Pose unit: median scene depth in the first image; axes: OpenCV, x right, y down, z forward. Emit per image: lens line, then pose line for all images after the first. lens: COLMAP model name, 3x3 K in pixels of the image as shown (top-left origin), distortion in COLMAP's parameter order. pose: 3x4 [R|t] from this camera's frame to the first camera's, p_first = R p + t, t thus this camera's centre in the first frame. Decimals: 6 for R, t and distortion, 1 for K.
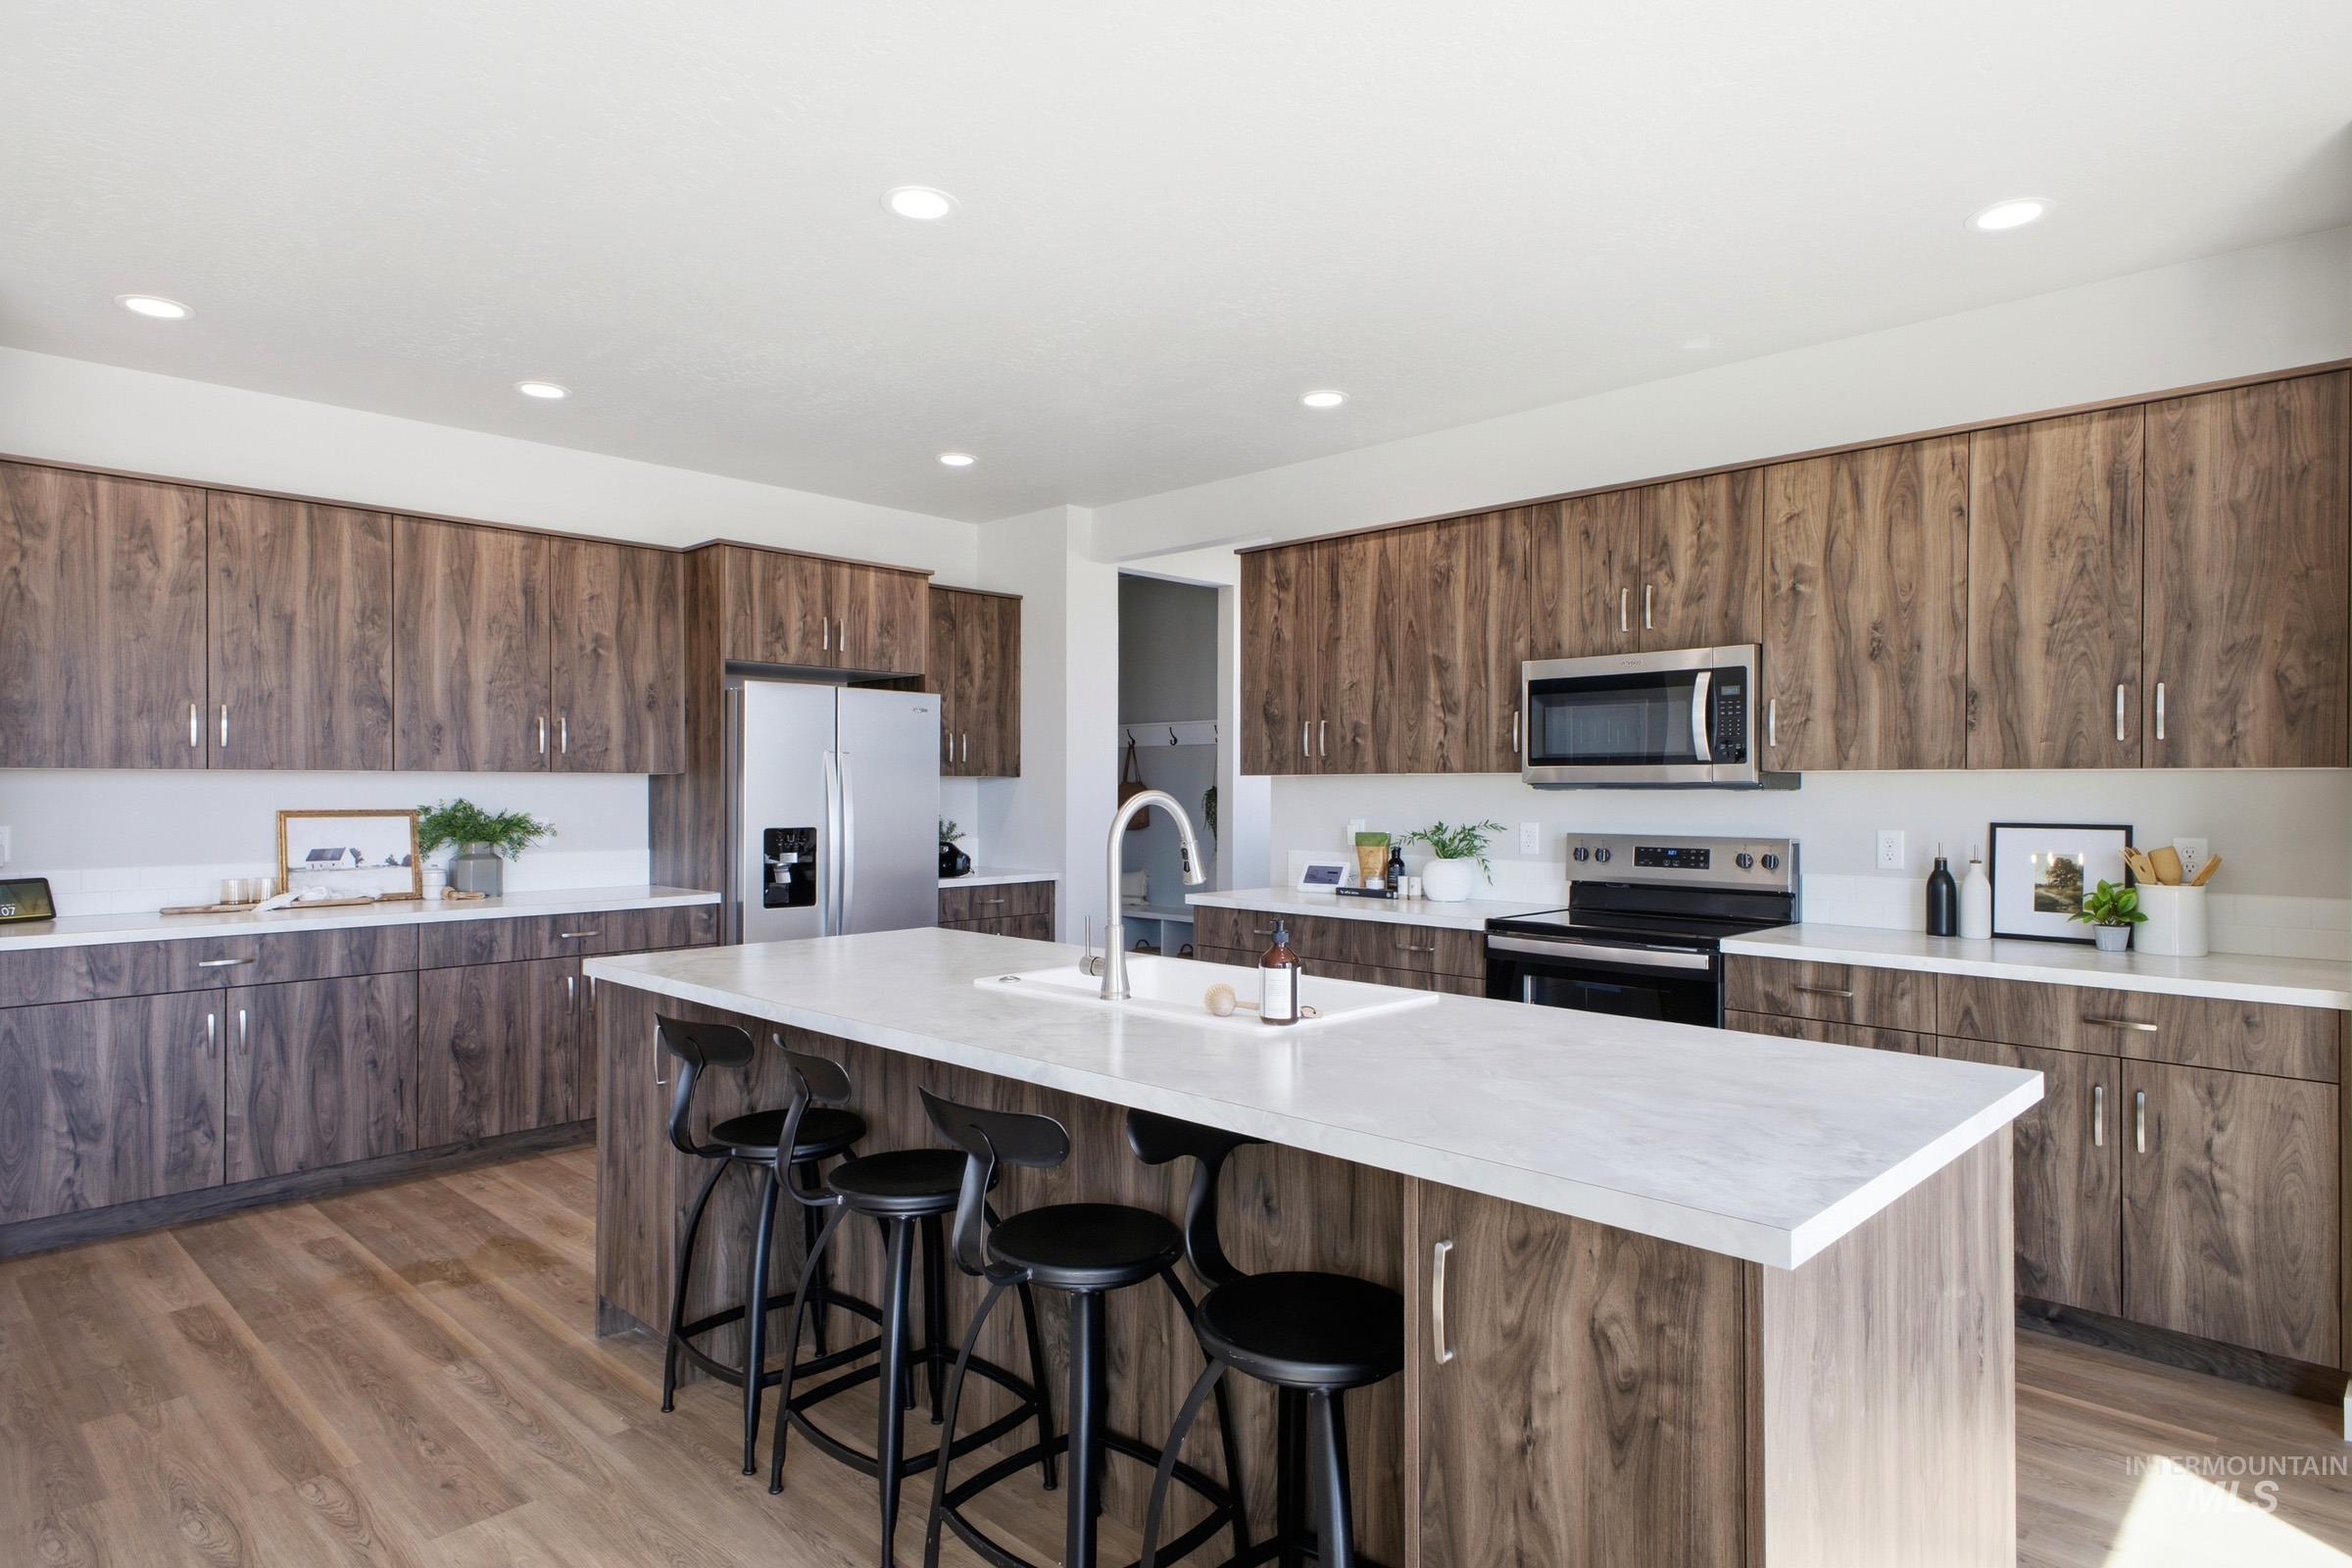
lens RADIAL K [[1205.4, 0, 1230.3], [0, 1205.4, 777.8], [0, 0, 1]] dist [0.029089, -0.033588]
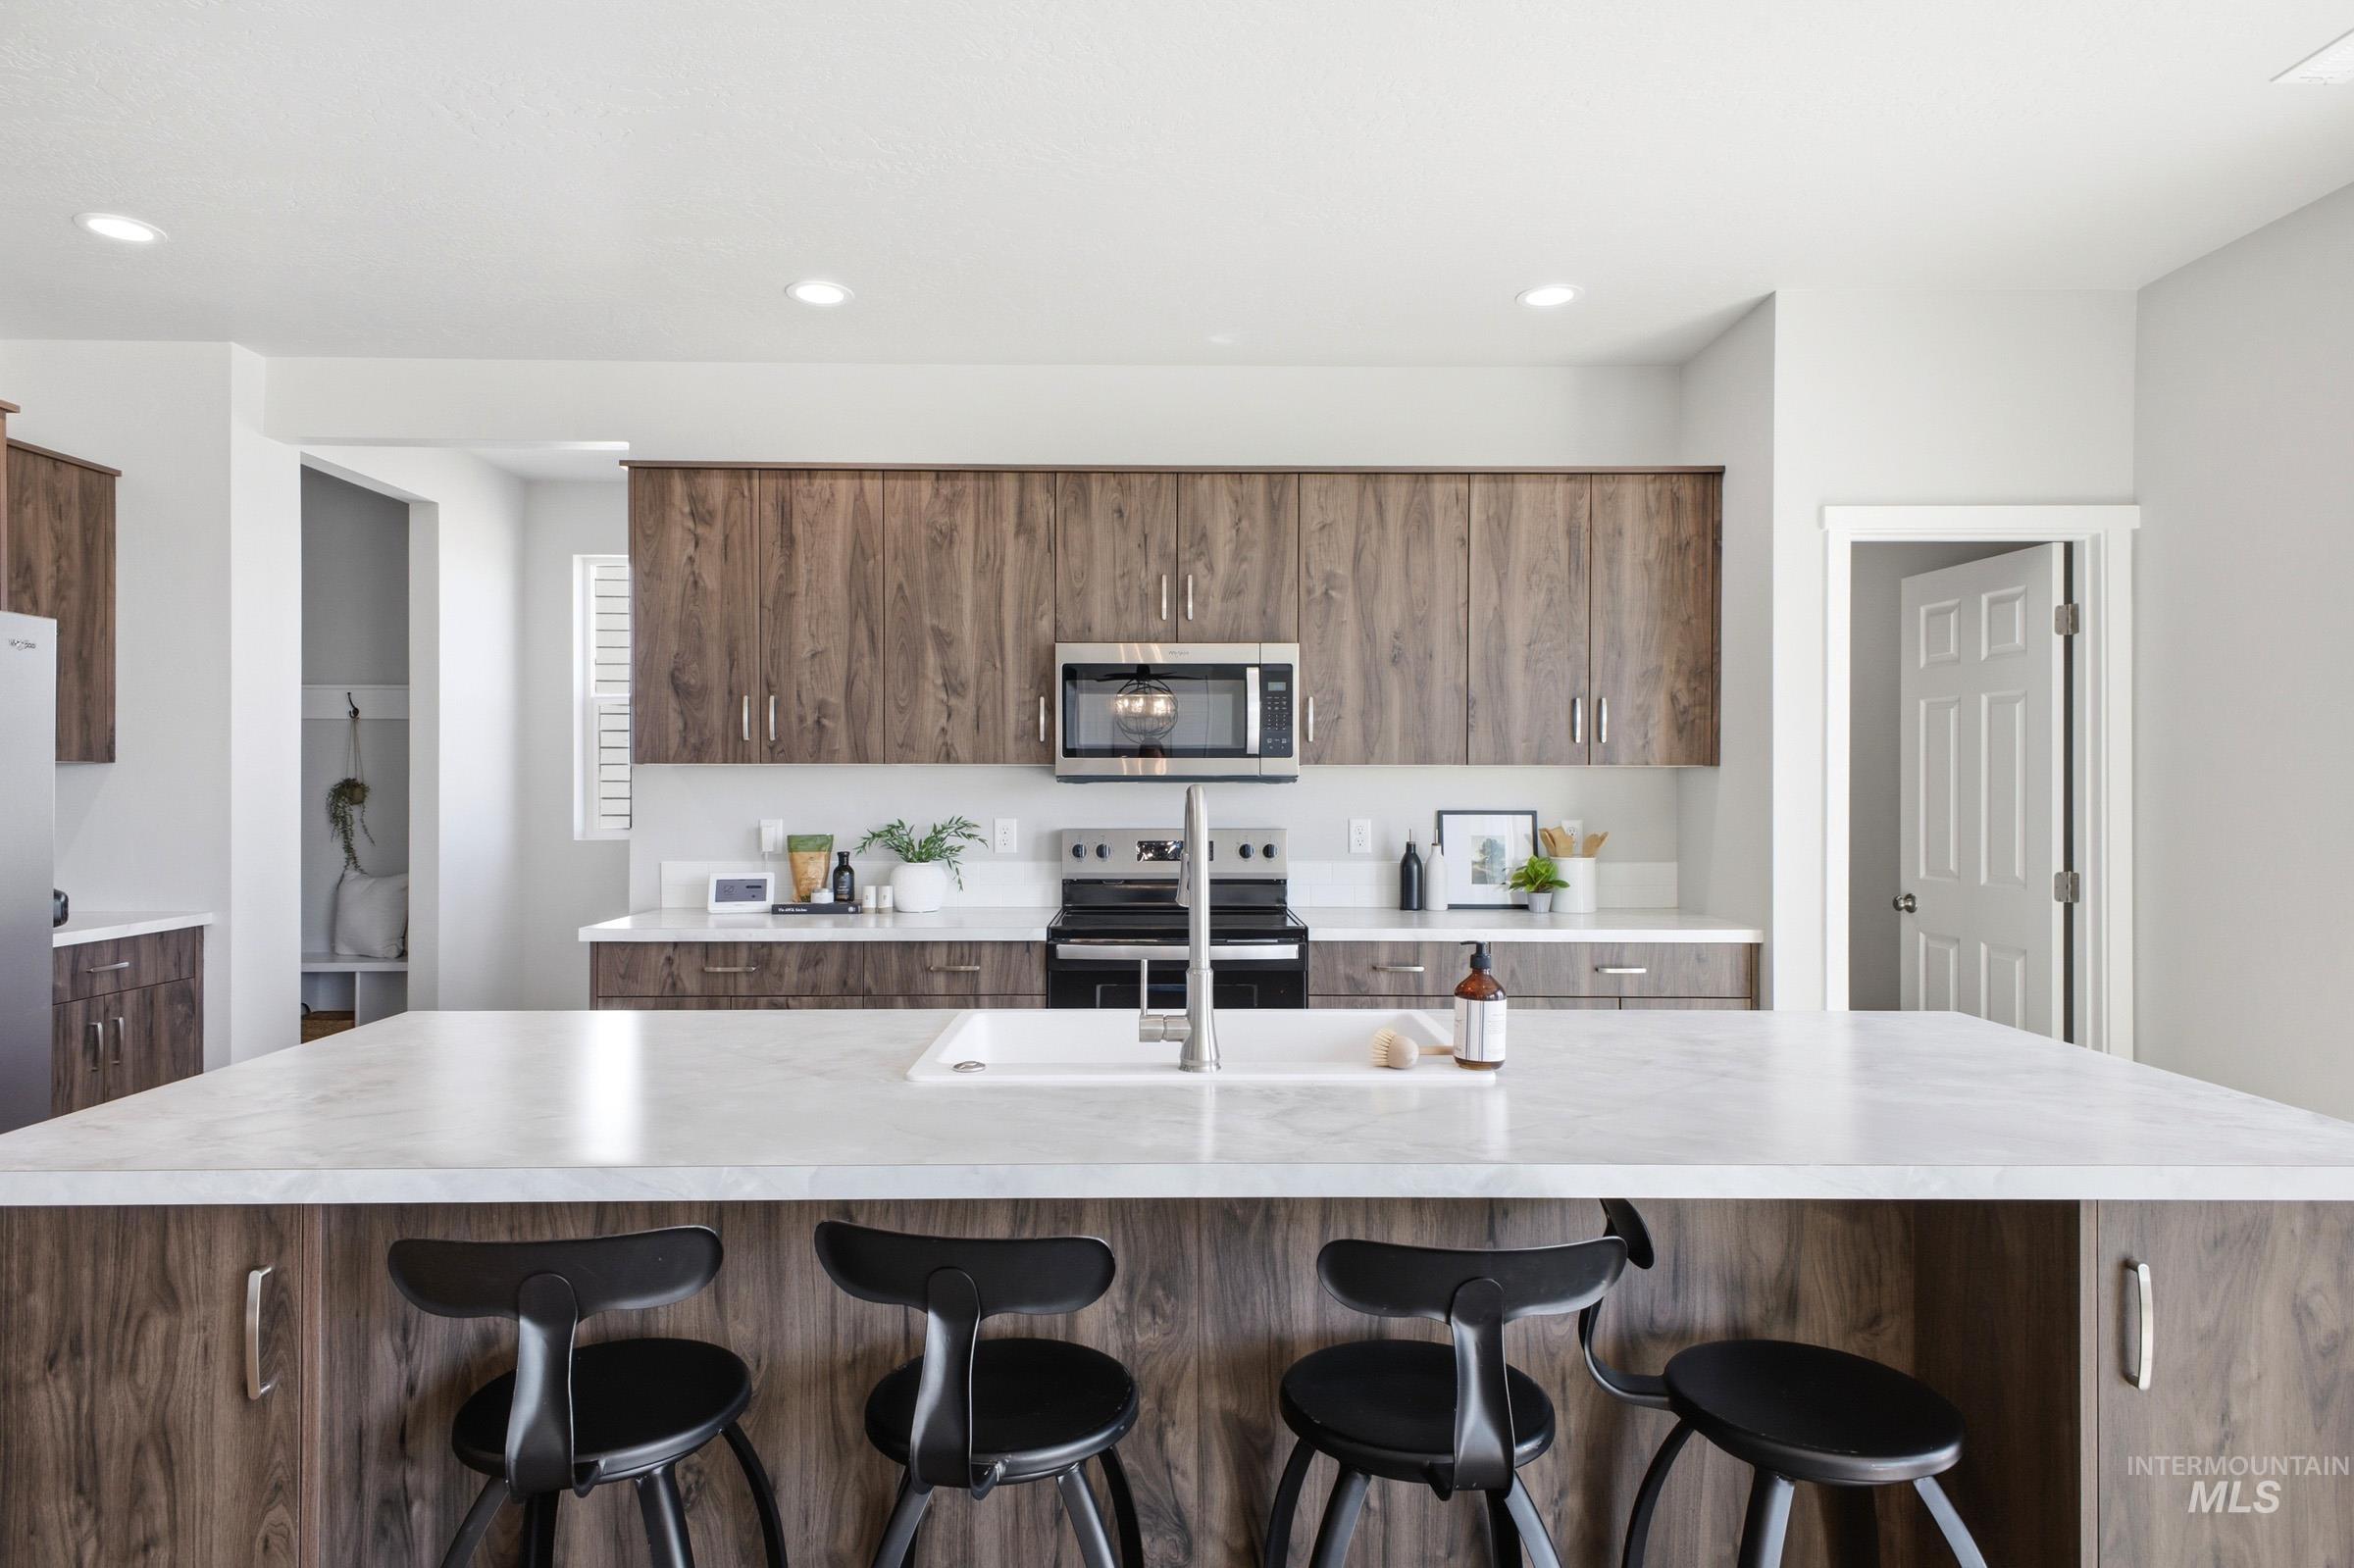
lens RADIAL K [[1255.5, 0, 1172.0], [0, 1255.5, 779.4], [0, 0, 1]] dist [0.026182, -0.002776]
pose [[0.743598, 0.000469, 0.668627, -0.335218], [-0.006110, 0.999963, 0.006093, 0.001059], [-0.668599, -0.008616, 0.743573, 0.241397]]
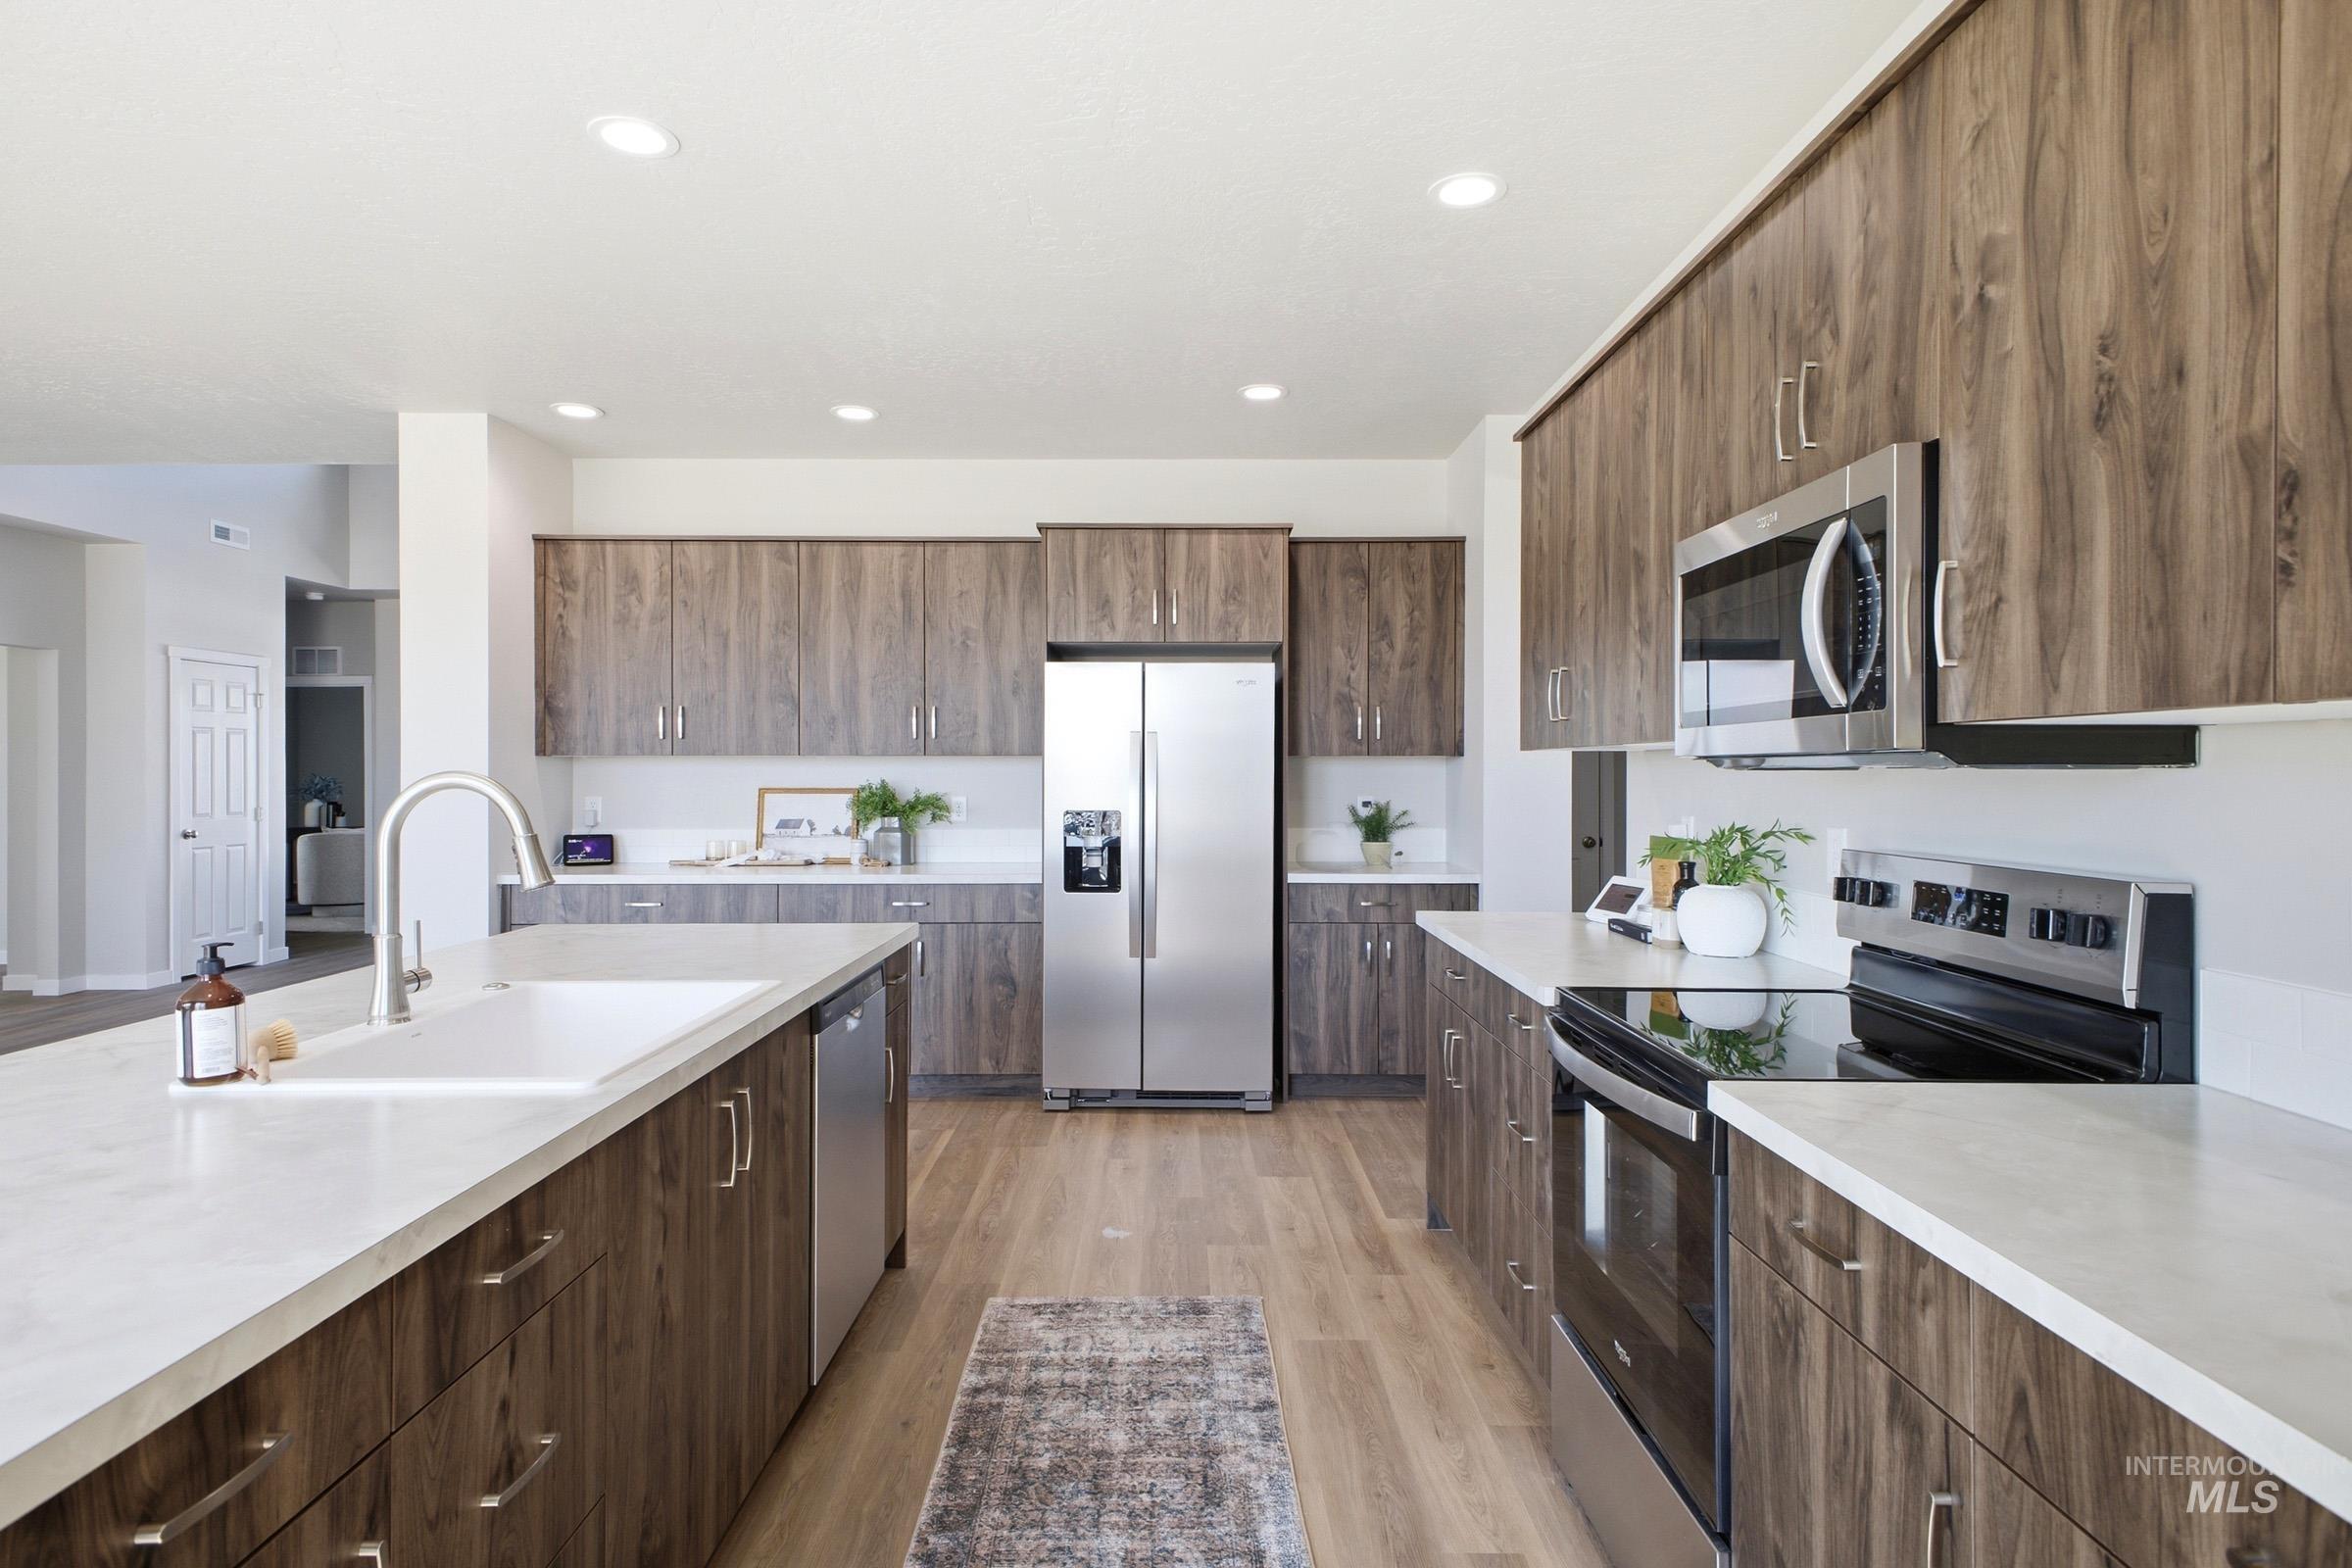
lens RADIAL K [[1274.1, 0, 1238.2], [0, 1274.1, 765.2], [0, 0, 1]] dist [0.025180, -0.027050]
pose [[0.704528, -0.004879, -0.709659, 0.539620], [0.007069, 0.999975, 0.000143, 0.006987], [0.709641, -0.005117, 0.704545, 0.441568]]
